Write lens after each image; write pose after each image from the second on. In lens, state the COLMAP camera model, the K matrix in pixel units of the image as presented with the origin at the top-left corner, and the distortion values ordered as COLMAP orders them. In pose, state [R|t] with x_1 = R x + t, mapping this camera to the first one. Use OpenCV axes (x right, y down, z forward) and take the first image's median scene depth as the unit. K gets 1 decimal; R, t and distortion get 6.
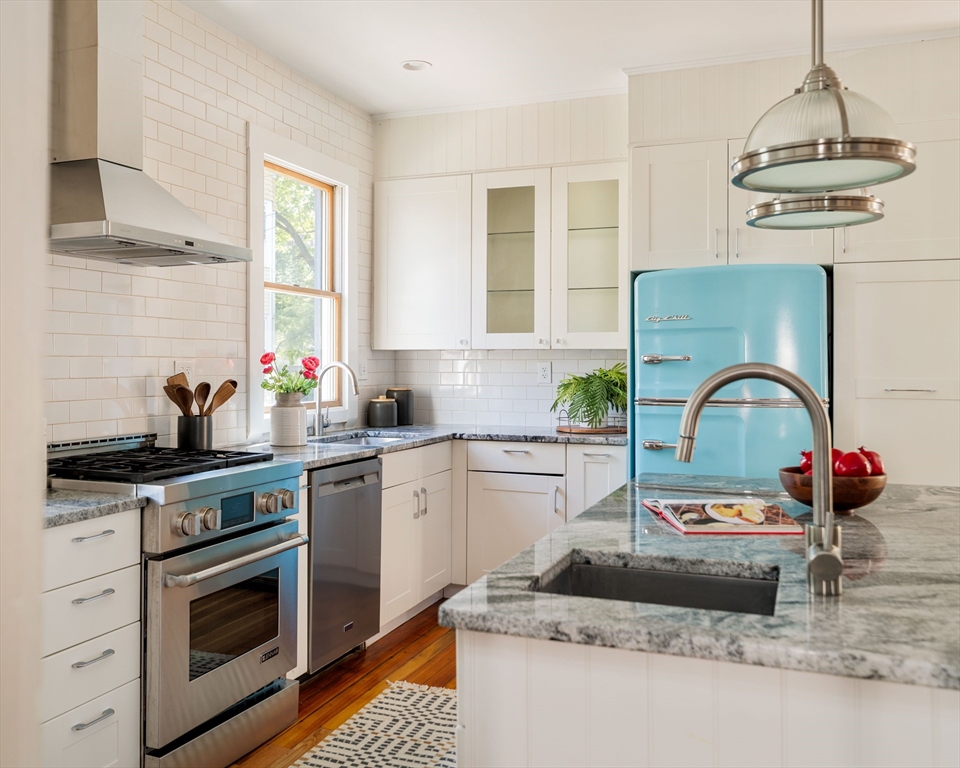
lens RADIAL K [[908.8, 0, 480.0], [0, 908.8, 384.0], [0, 0, 1]] dist [0.004069, 0.010760]
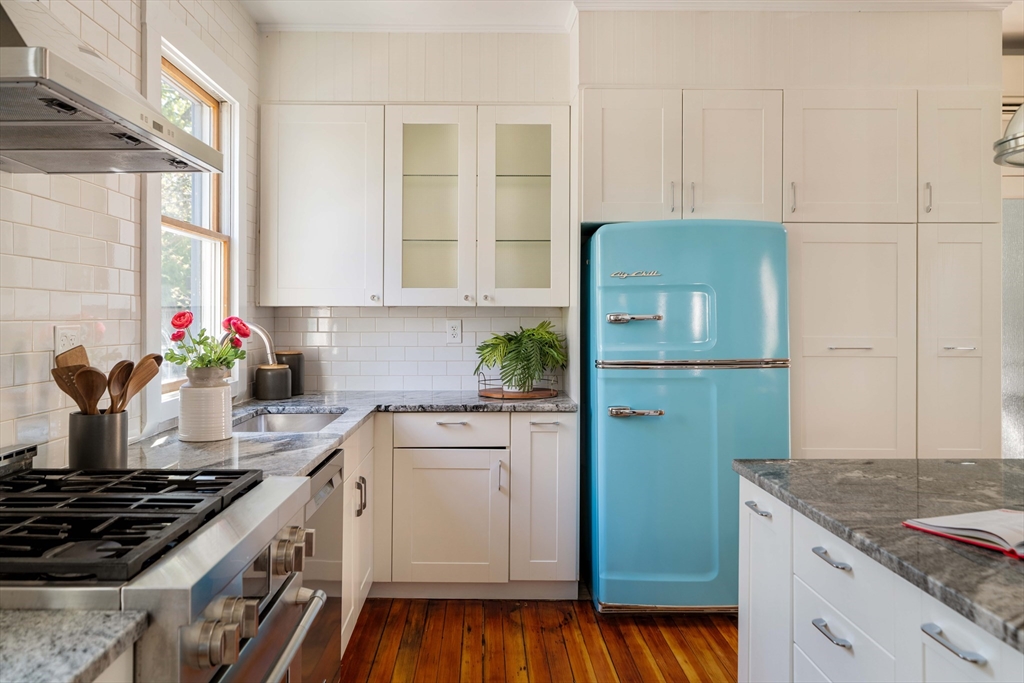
lens RADIAL K [[767.5, 0, 509.9], [0, 767.5, 324.9], [0, 0, 1]] dist [-0.000976, -0.001831]
pose [[0.929506, -0.006161, 0.368755, -0.178633], [0.009532, 0.999928, -0.007318, -0.014384], [-0.368683, 0.010317, 0.929498, 0.288226]]
